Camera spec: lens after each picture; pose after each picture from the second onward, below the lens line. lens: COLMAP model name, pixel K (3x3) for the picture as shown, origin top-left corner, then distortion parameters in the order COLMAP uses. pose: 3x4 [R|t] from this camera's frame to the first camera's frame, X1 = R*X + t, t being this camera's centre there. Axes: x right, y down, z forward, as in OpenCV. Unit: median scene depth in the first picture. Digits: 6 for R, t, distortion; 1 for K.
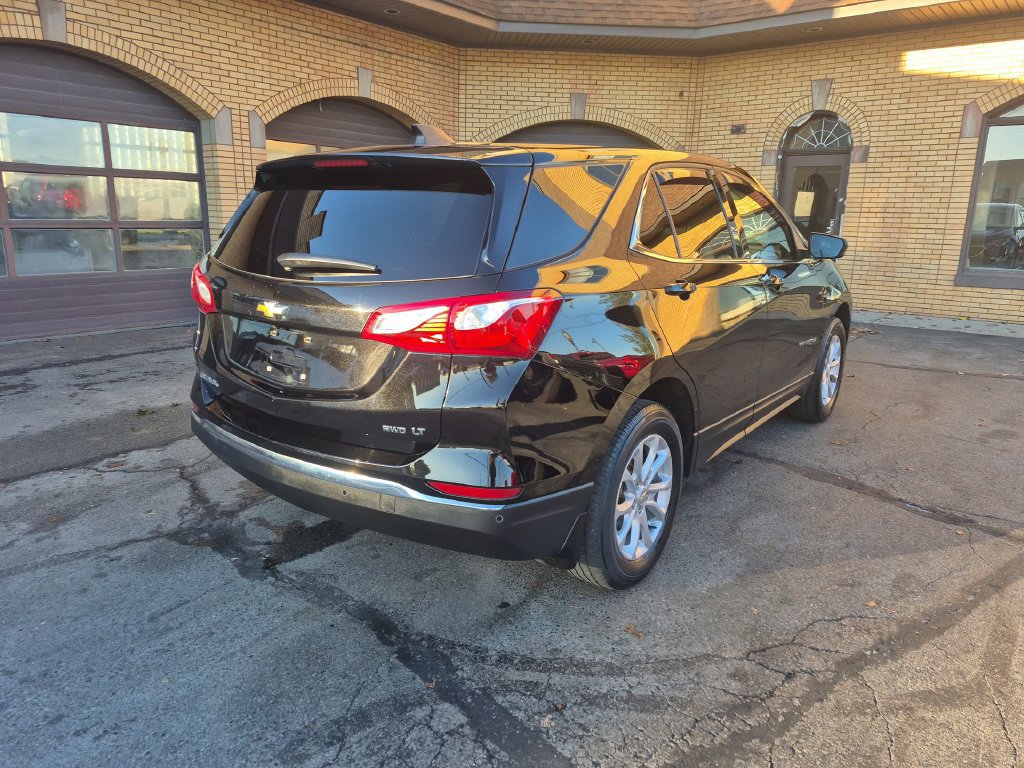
lens RADIAL K [[711.4, 0, 499.3], [0, 711.4, 369.1], [0, 0, 1]] dist [0.057539, -0.044995]
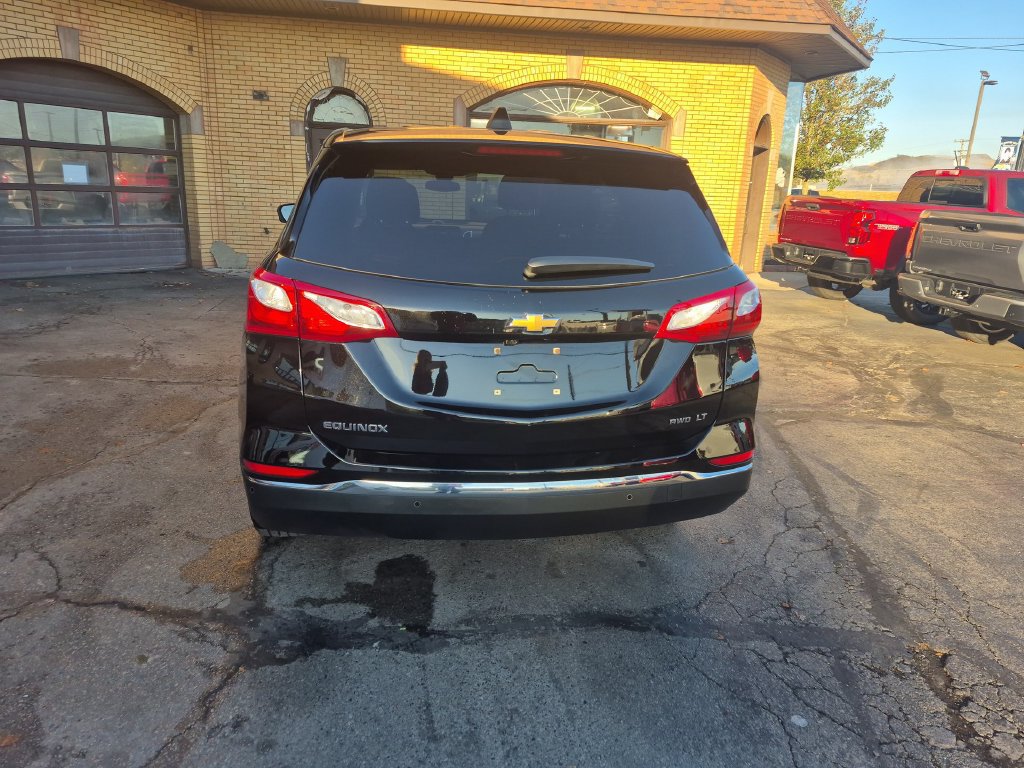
lens RADIAL K [[711.4, 0, 499.3], [0, 711.4, 369.1], [0, 0, 1]] dist [0.057539, -0.044995]
pose [[0.682761, -0.171446, 0.710242, -0.624895], [0.135795, 0.984919, 0.107210, -0.080868], [-0.717911, 0.023248, 0.695746, 0.274102]]
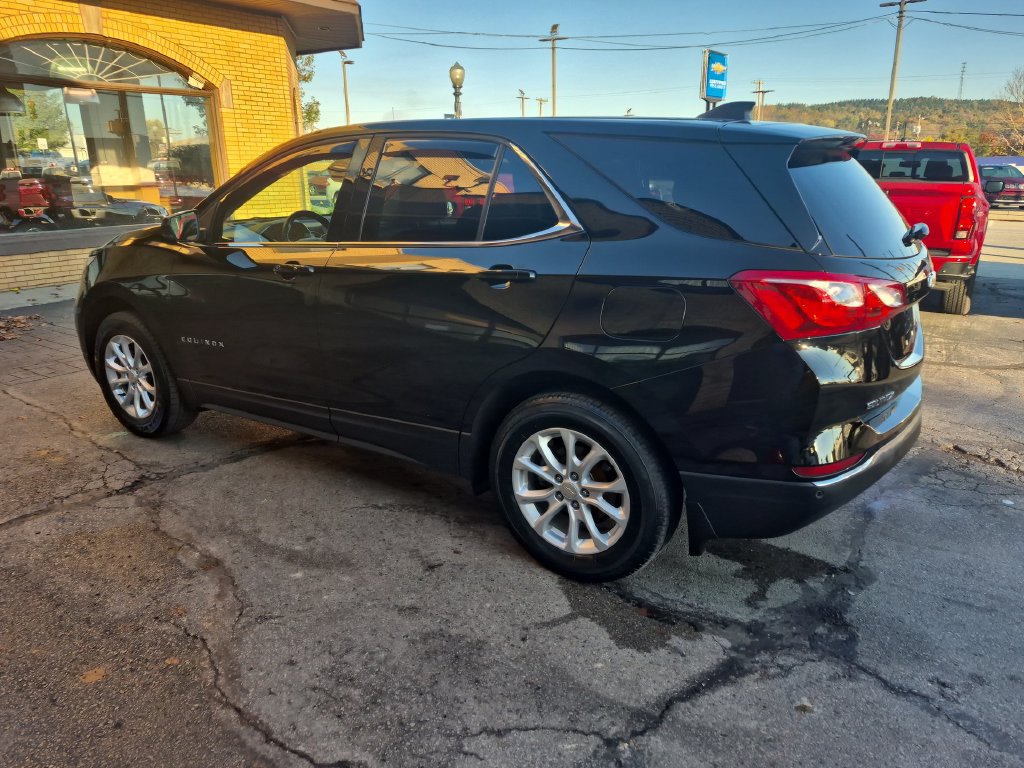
lens RADIAL K [[724.5, 0, 510.7], [0, 724.5, 367.6], [0, 0, 1]] dist [0.066420, -0.054635]
pose [[-0.076964, -0.279296, 0.957116, -0.891581], [0.227068, 0.929826, 0.289592, -0.276562], [-0.970833, 0.239618, -0.008144, 1.068437]]
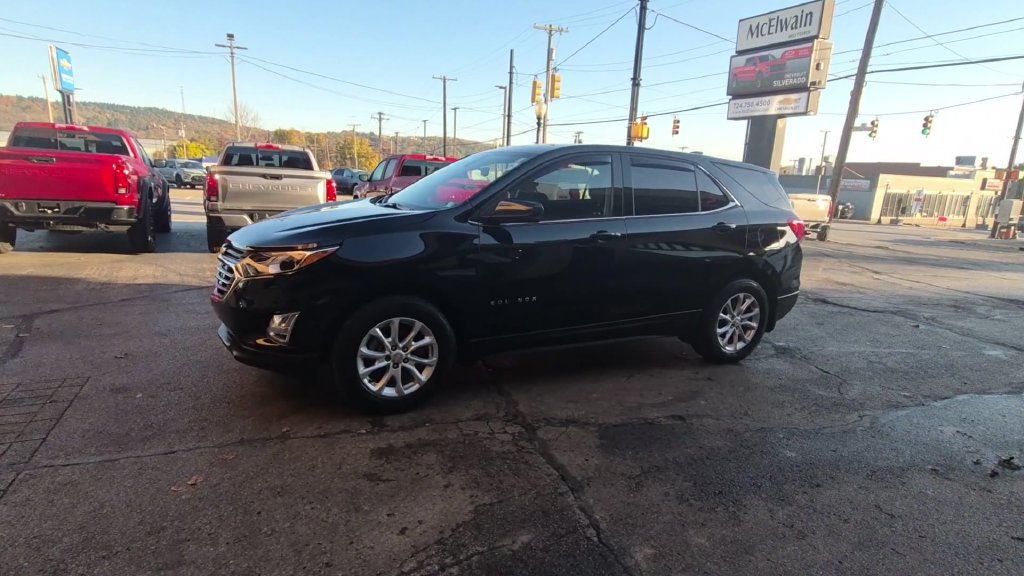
lens RADIAL K [[552.3, 0, 515.0], [0, 552.3, 289.3], [0, 0, 1]] dist [0.002694, -0.000920]
pose [[-0.900150, -0.145554, 0.410542, -0.291513], [0.035181, 0.915142, 0.401594, -0.513266], [-0.434157, 0.375938, -0.818644, 2.216467]]
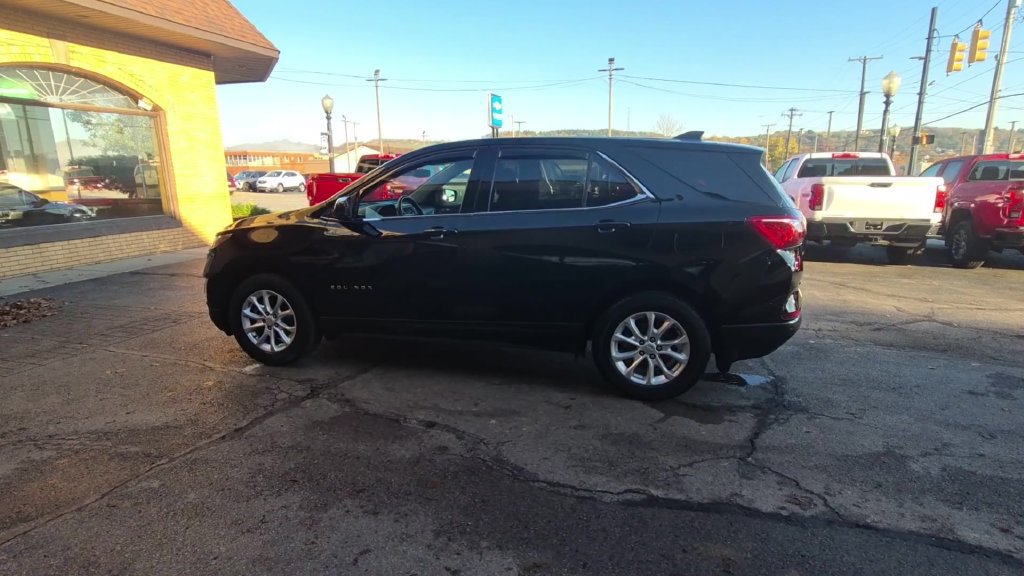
lens RADIAL K [[553.4, 0, 510.9], [0, 553.4, 289.1], [0, 0, 1]] dist [0.003732, -0.001340]
pose [[-0.385939, -0.202916, 0.899931, -0.983812], [0.208289, 0.931153, 0.299281, -0.369709], [-0.898703, 0.302950, -0.317103, 1.517605]]
